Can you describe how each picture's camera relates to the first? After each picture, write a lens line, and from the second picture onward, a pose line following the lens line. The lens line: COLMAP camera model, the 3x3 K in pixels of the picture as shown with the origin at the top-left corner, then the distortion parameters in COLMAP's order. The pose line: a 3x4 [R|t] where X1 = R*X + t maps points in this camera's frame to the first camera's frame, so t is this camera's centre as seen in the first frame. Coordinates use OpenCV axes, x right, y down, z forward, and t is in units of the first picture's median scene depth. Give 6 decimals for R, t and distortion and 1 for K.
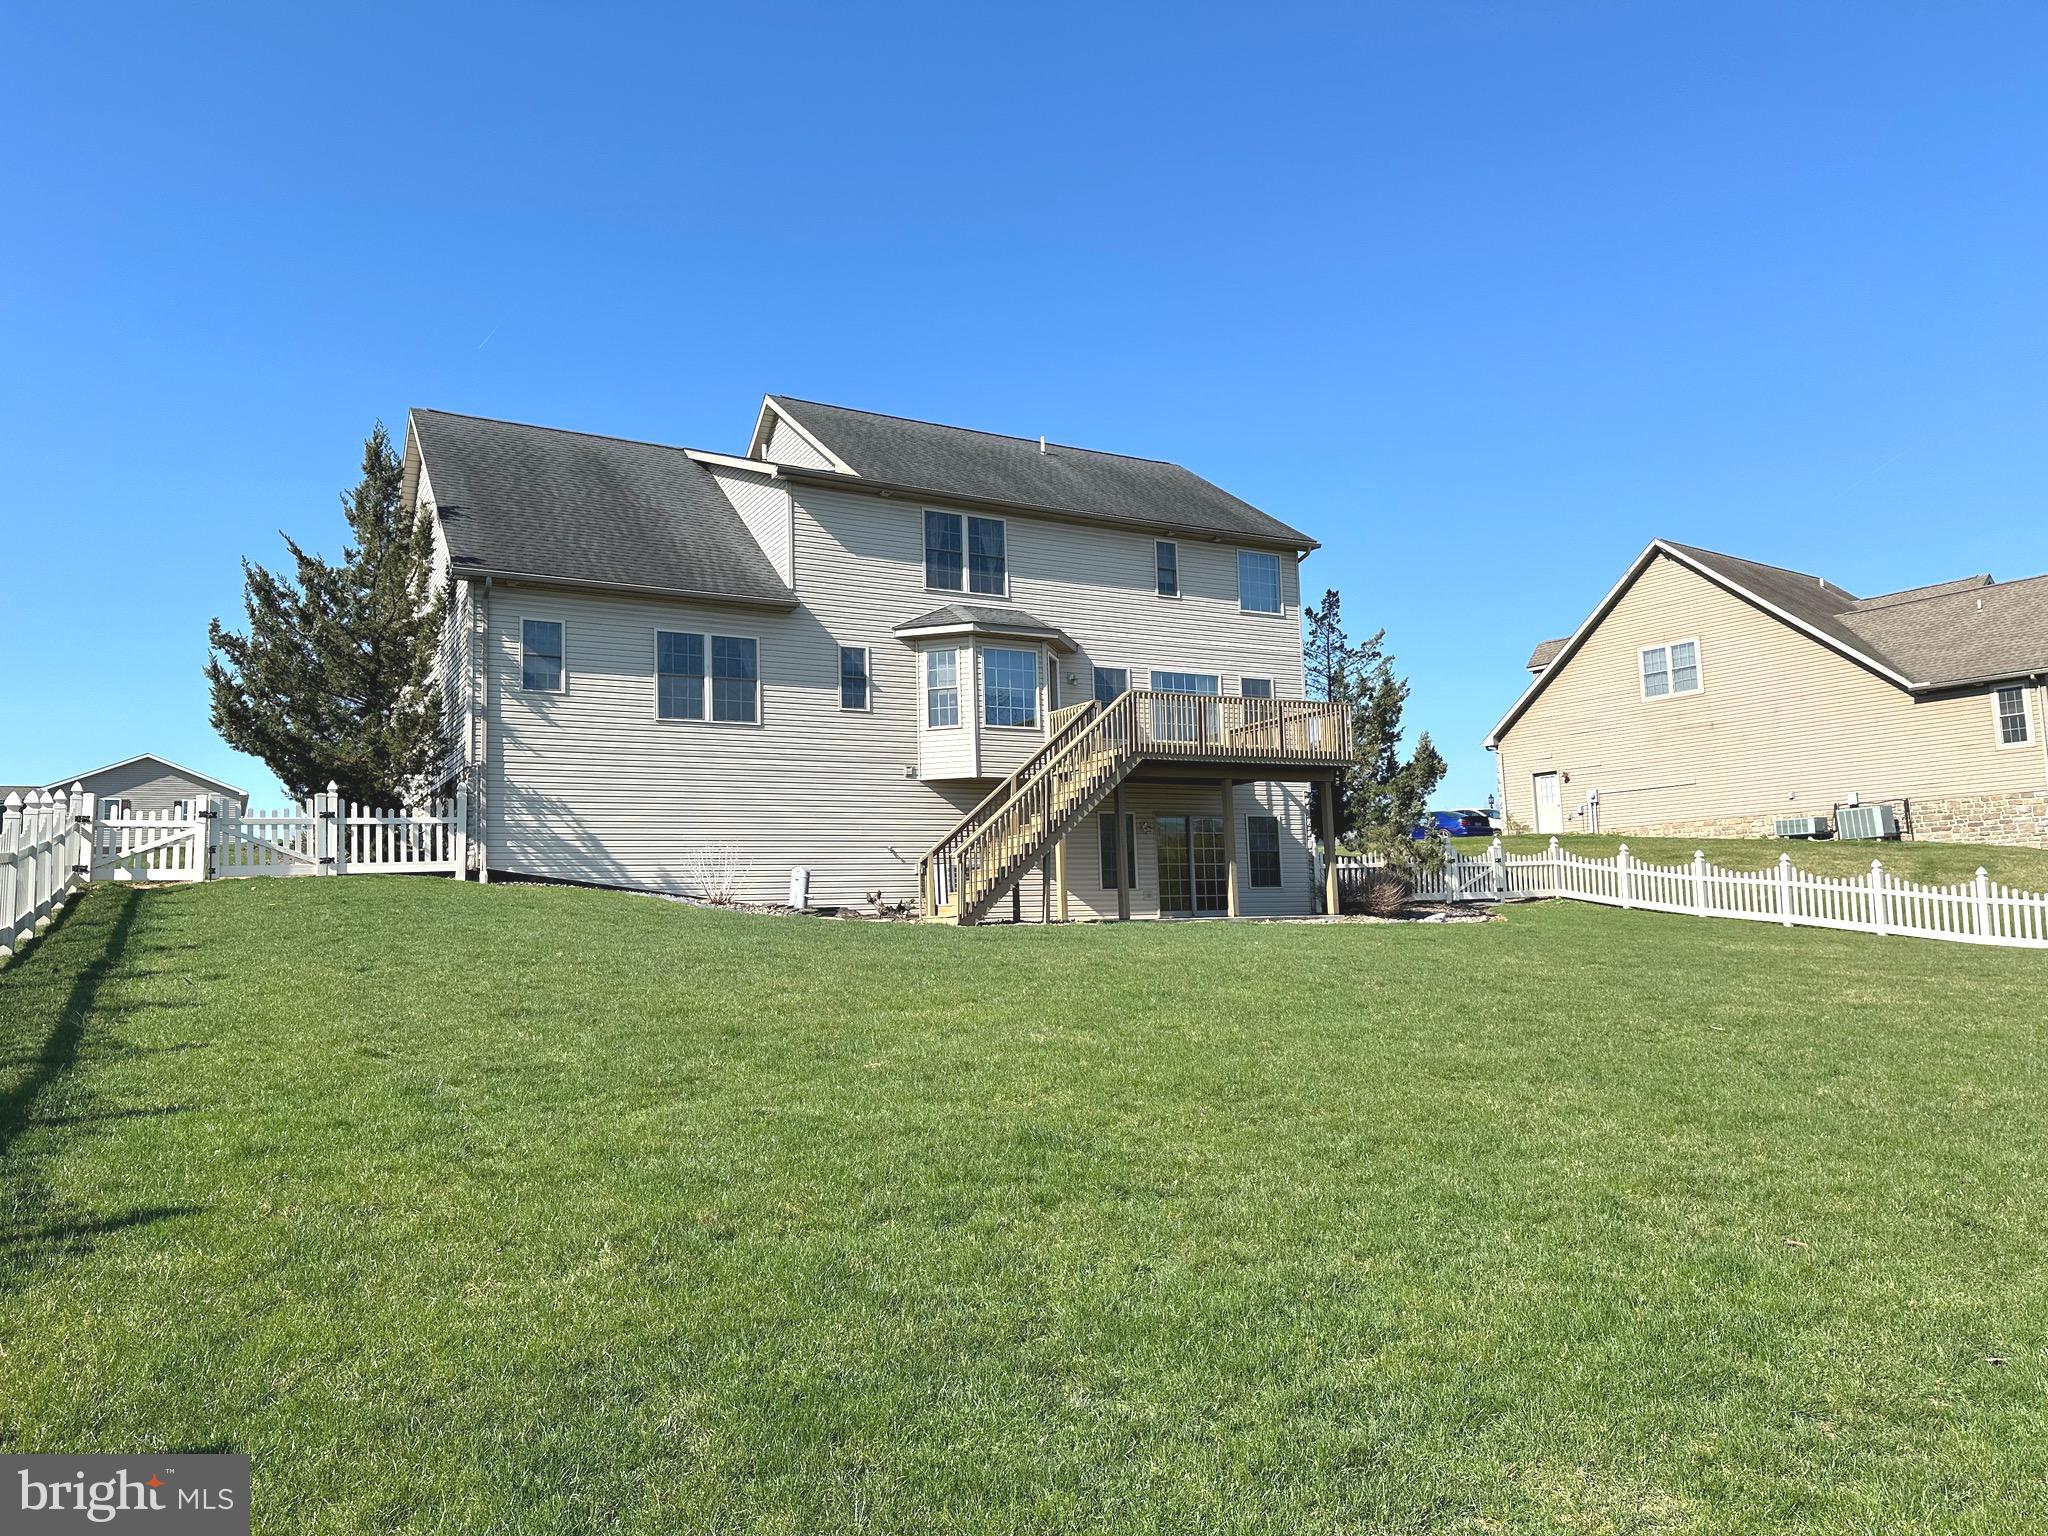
lens RADIAL K [[1401.8, 0, 1024.0], [0, 1401.8, 768.0], [0, 0, 1]] dist [0.064651, -0.090645]
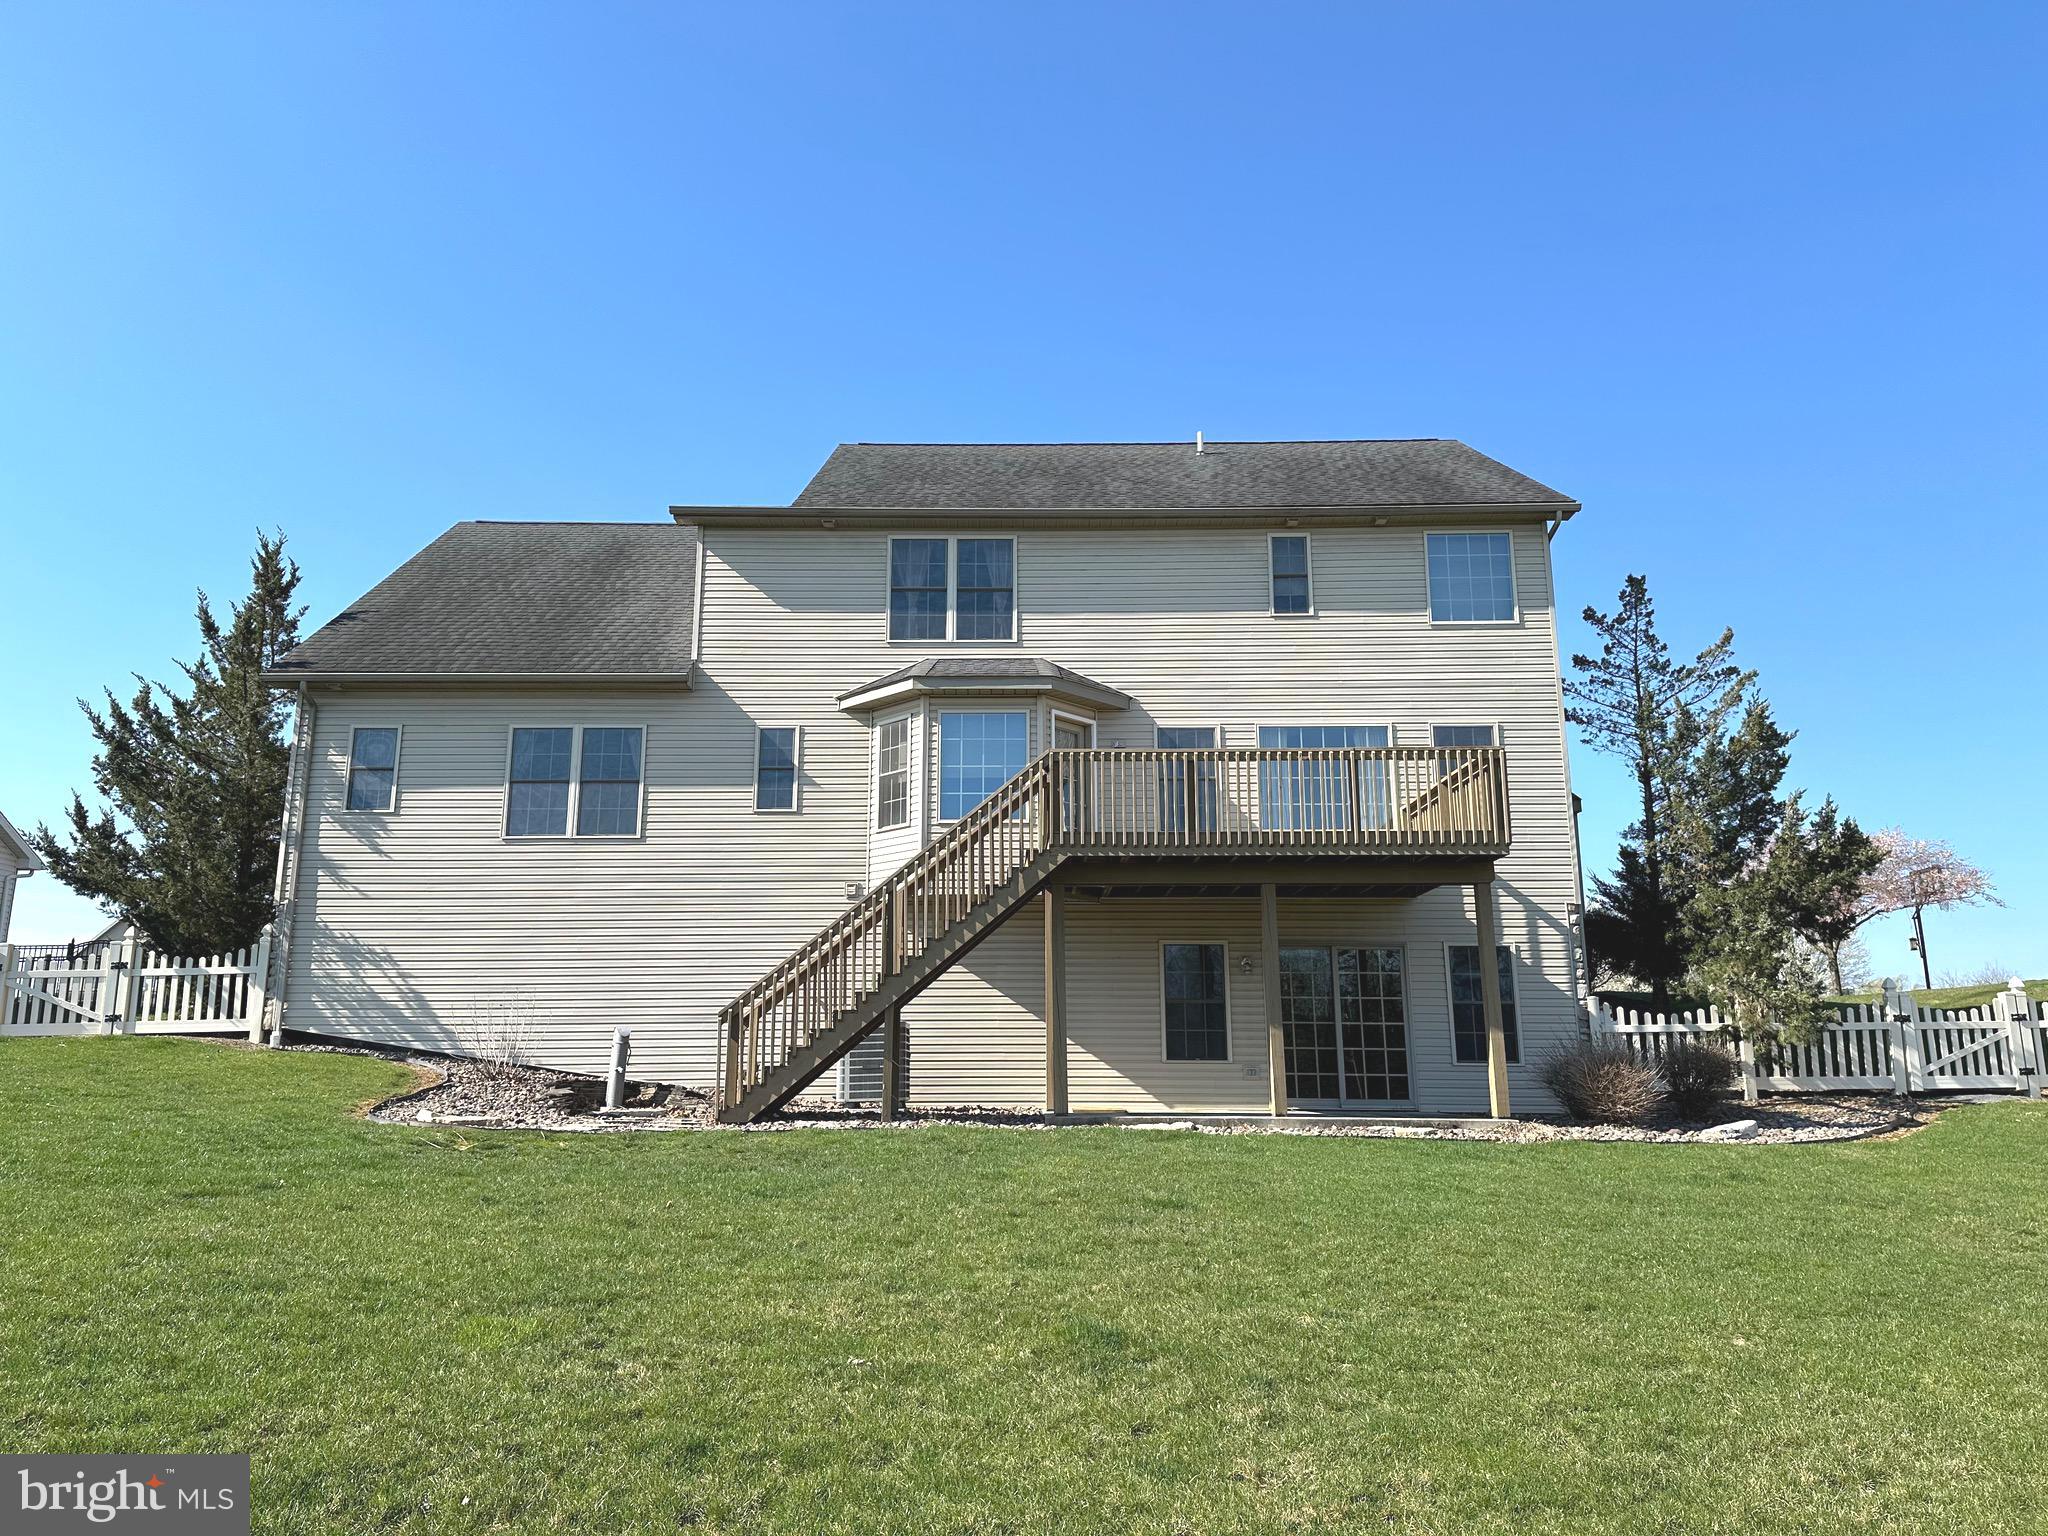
lens RADIAL K [[1401.8, 0, 1024.0], [0, 1401.8, 768.0], [0, 0, 1]] dist [0.064651, -0.090645]
pose [[0.865542, -0.083316, -0.493859, 0.356358], [0.032826, 0.993383, -0.110055, 0.021490], [0.499760, 0.079046, 0.862549, 0.415250]]
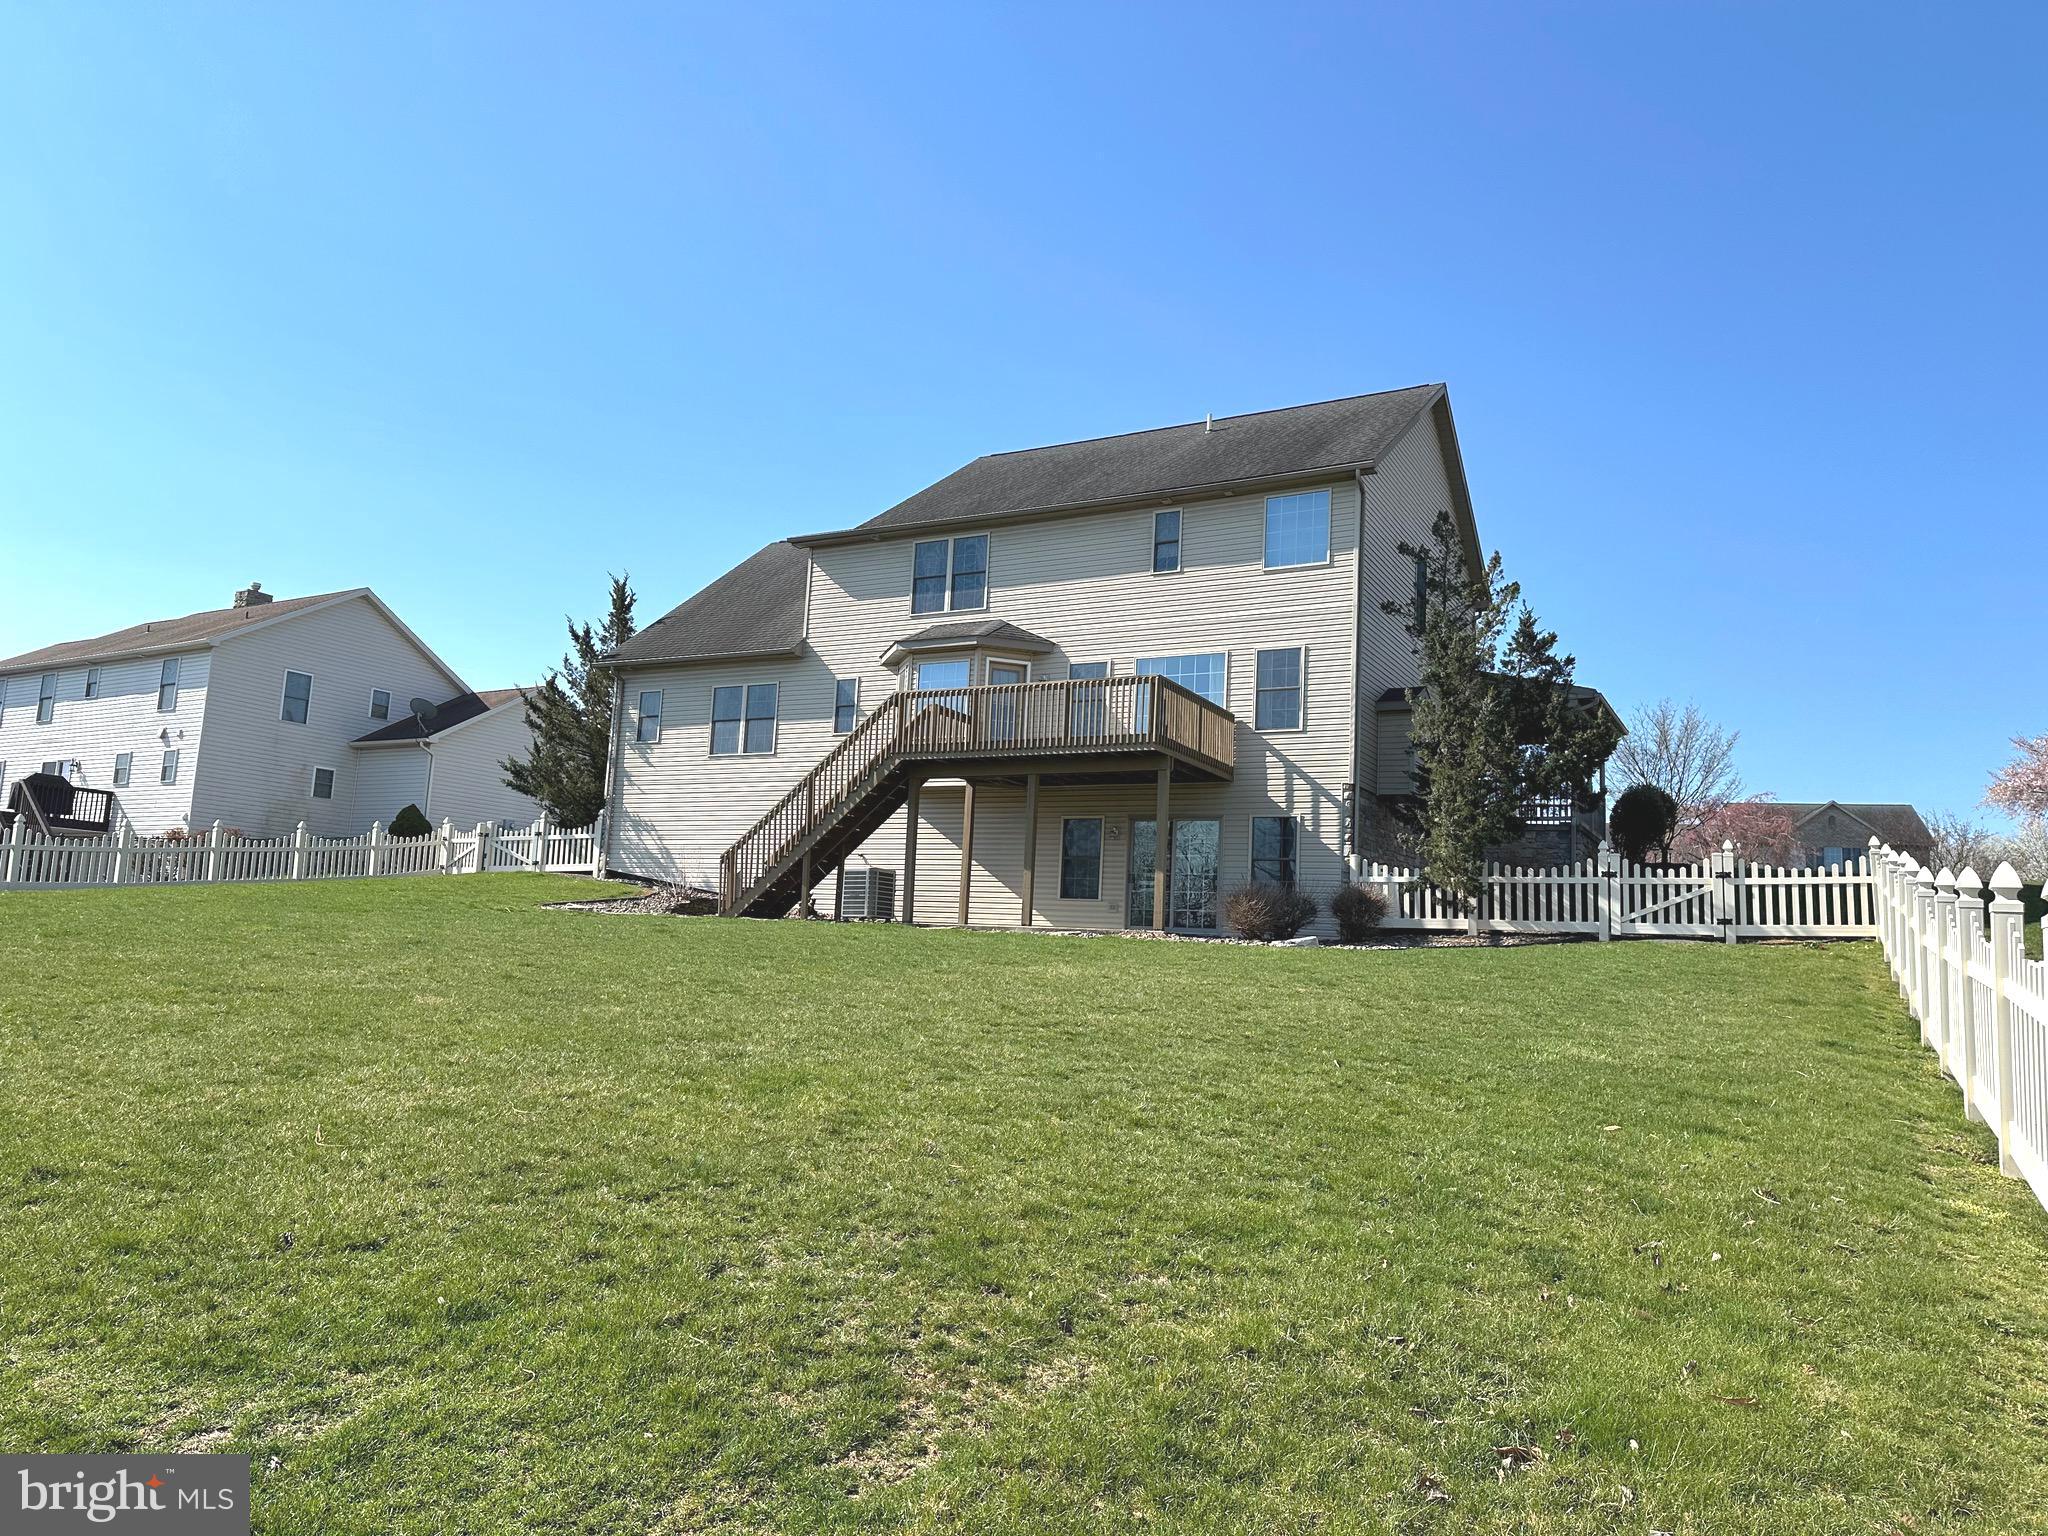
lens RADIAL K [[1401.8, 0, 1024.0], [0, 1401.8, 768.0], [0, 0, 1]] dist [0.064651, -0.090645]
pose [[0.524719, -0.068216, -0.848538, 0.904066], [0.032314, 0.997662, -0.060222, 0.058293], [0.850662, 0.004180, 0.525696, 0.517143]]
